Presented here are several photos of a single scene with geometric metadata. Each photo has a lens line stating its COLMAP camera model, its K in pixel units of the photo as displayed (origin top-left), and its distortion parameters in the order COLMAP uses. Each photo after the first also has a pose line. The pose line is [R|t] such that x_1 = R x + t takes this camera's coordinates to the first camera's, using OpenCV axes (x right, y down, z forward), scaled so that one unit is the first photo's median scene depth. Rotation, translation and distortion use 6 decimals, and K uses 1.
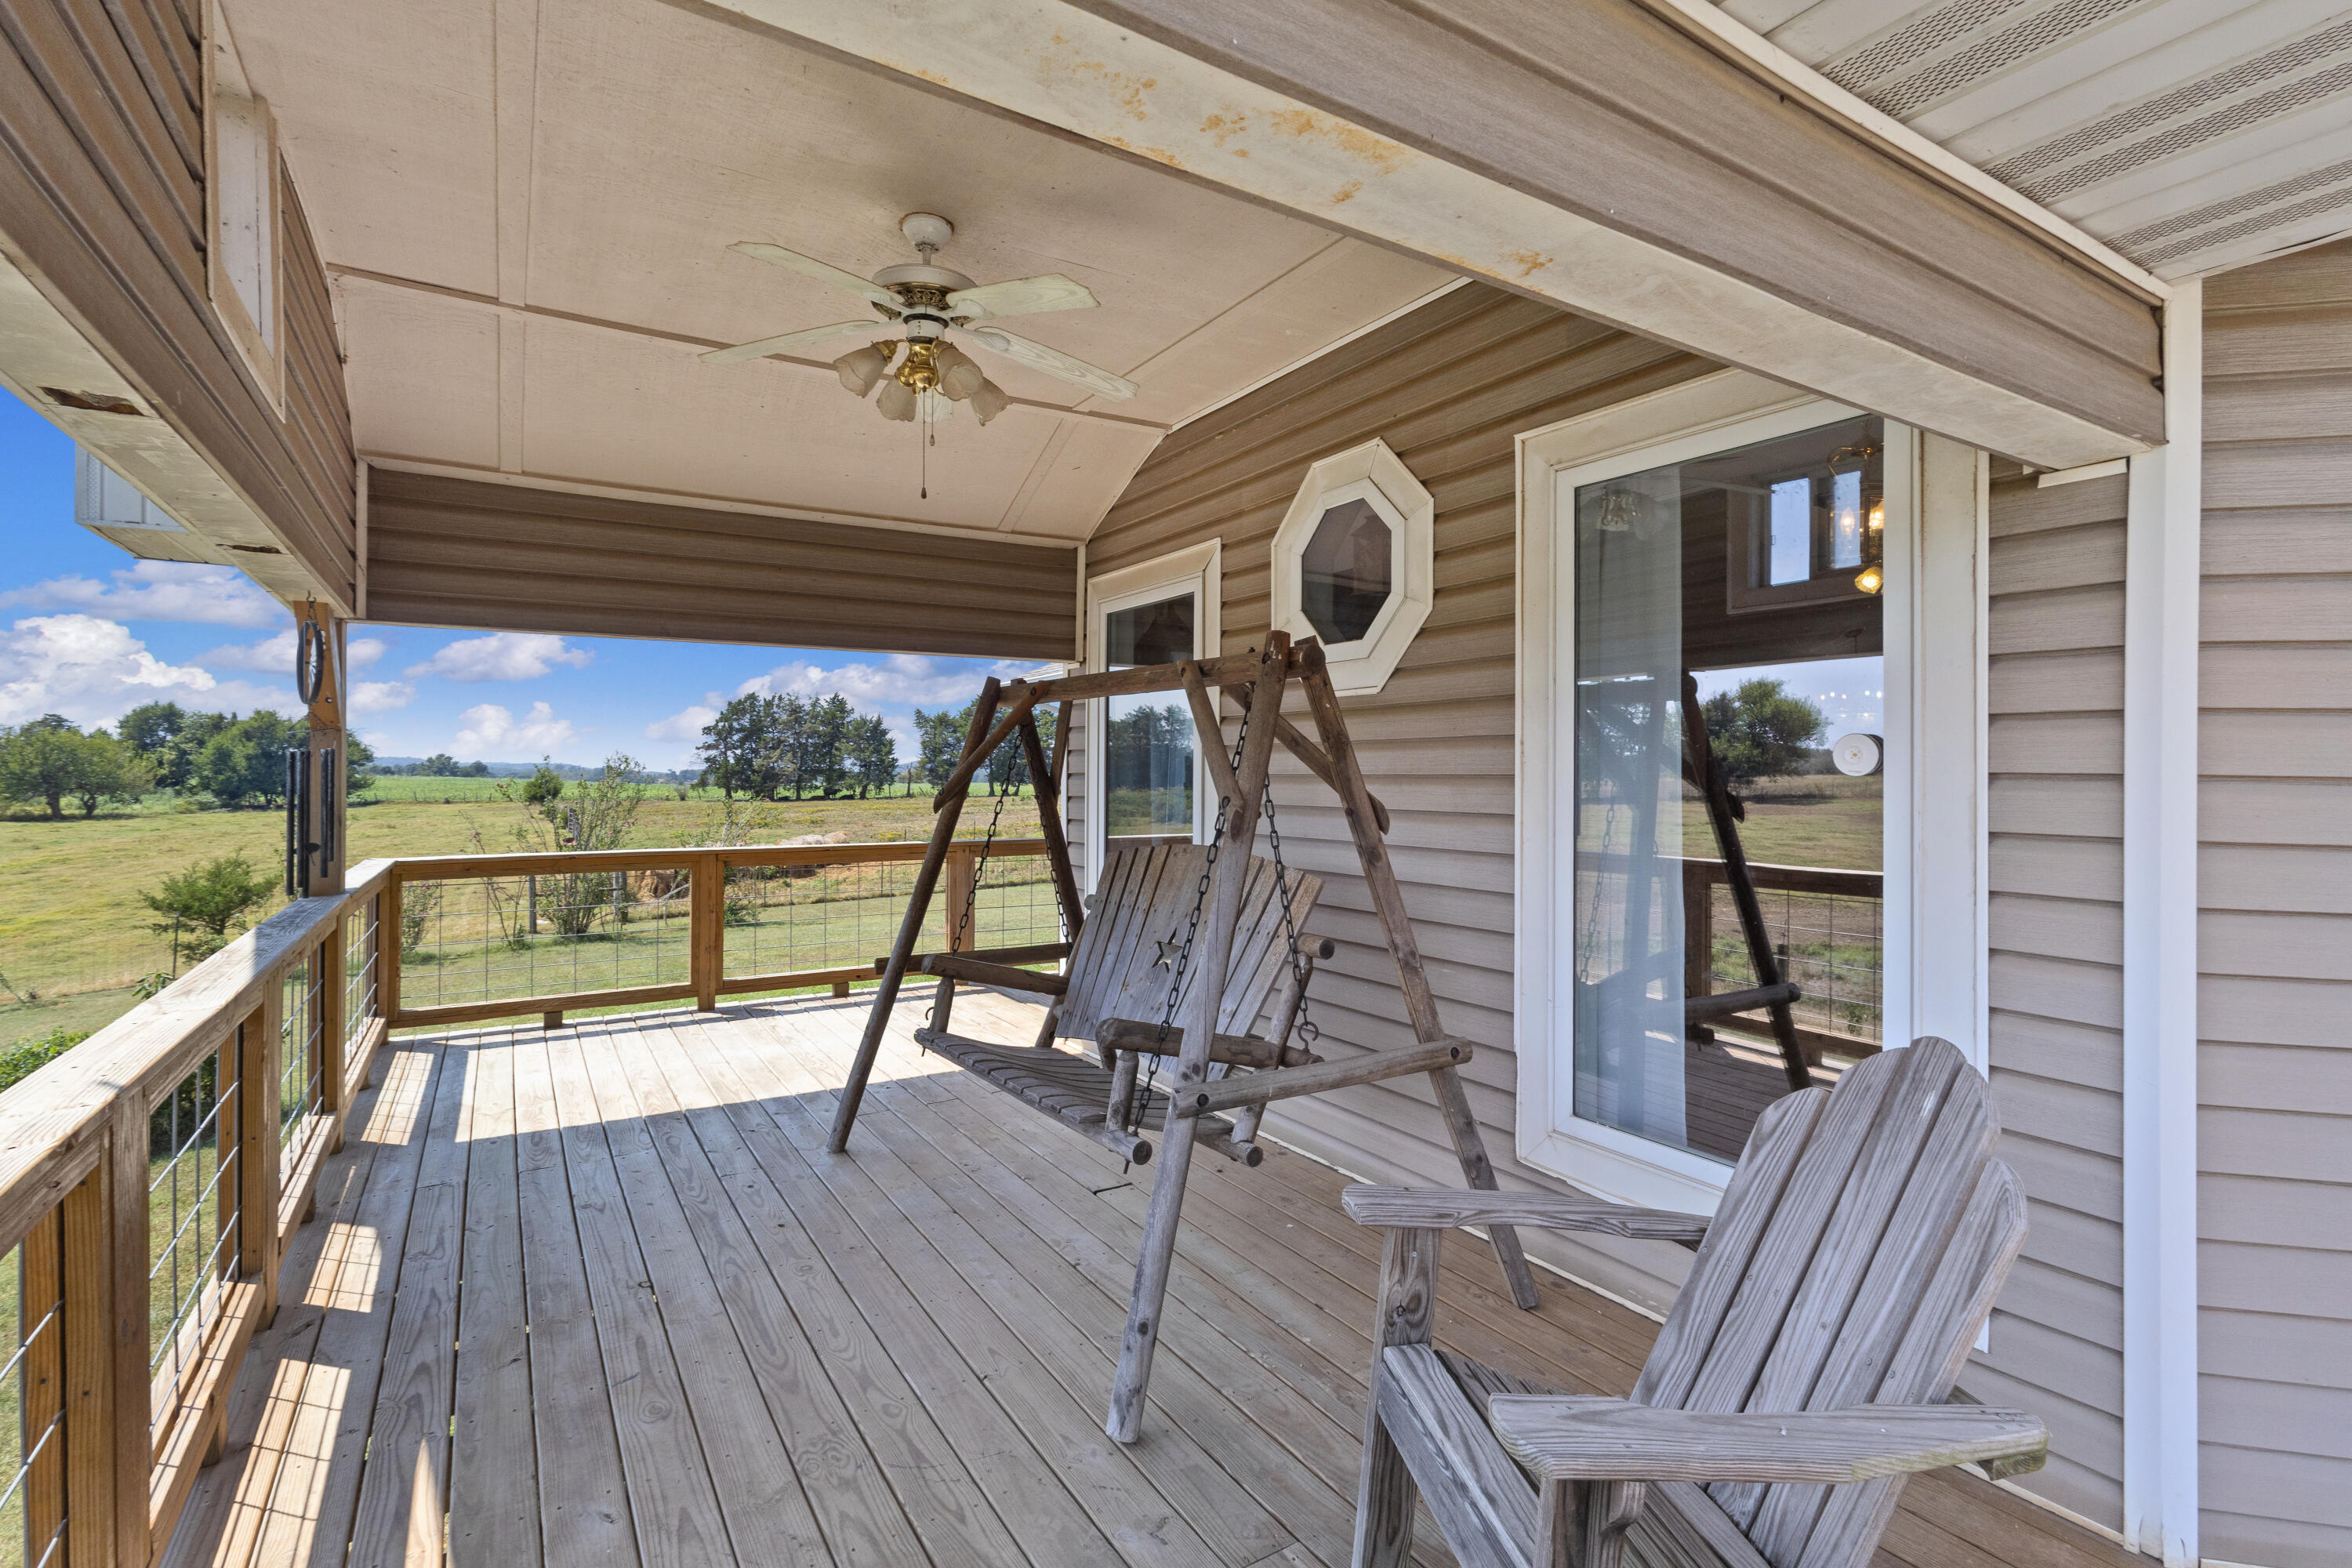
lens RADIAL K [[1103.8, 0, 1175.2], [0, 1103.8, 775.6], [0, 0, 1]] dist [-0.001614, -0.000477]
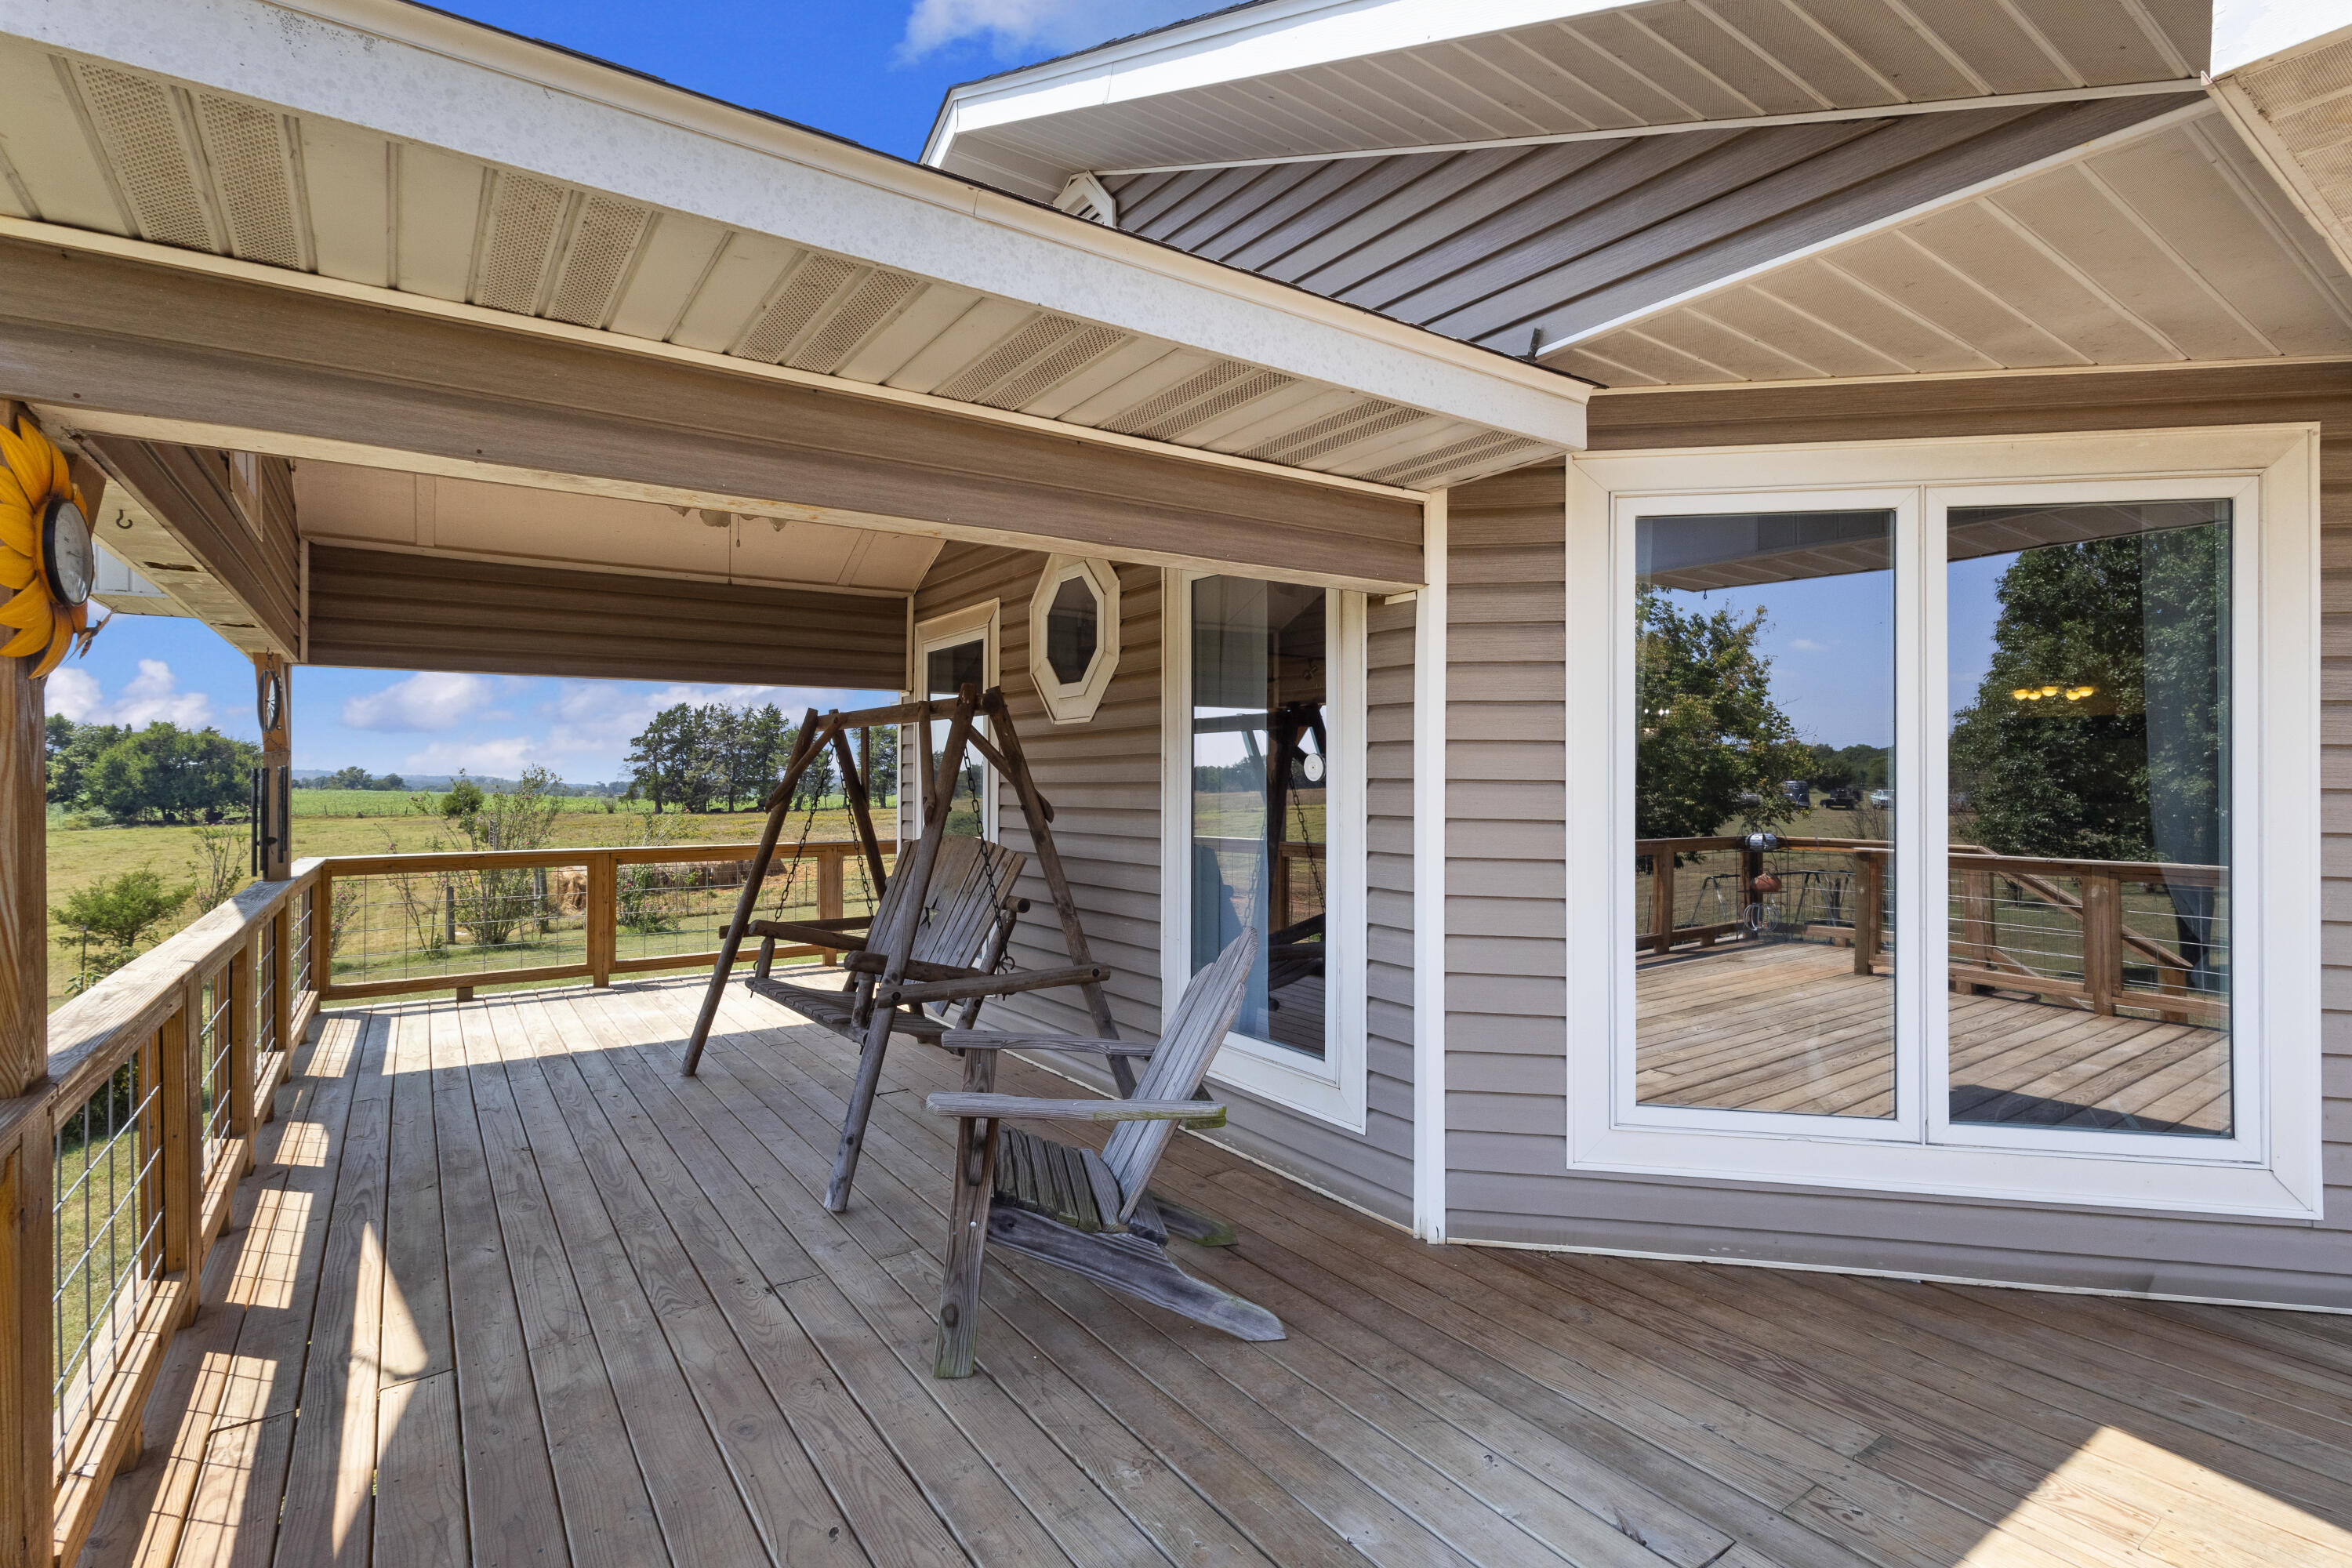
lens RADIAL K [[1109.9, 0, 1176.0], [0, 1109.9, 784.0], [0, 0, 1]] dist [0.001519, -0.000266]
pose [[0.998714, -0.004638, 0.050492, 0.192898], [0.004702, 0.999988, -0.001151, 0.003107], [-0.050486, 0.001387, 0.998724, -0.317216]]
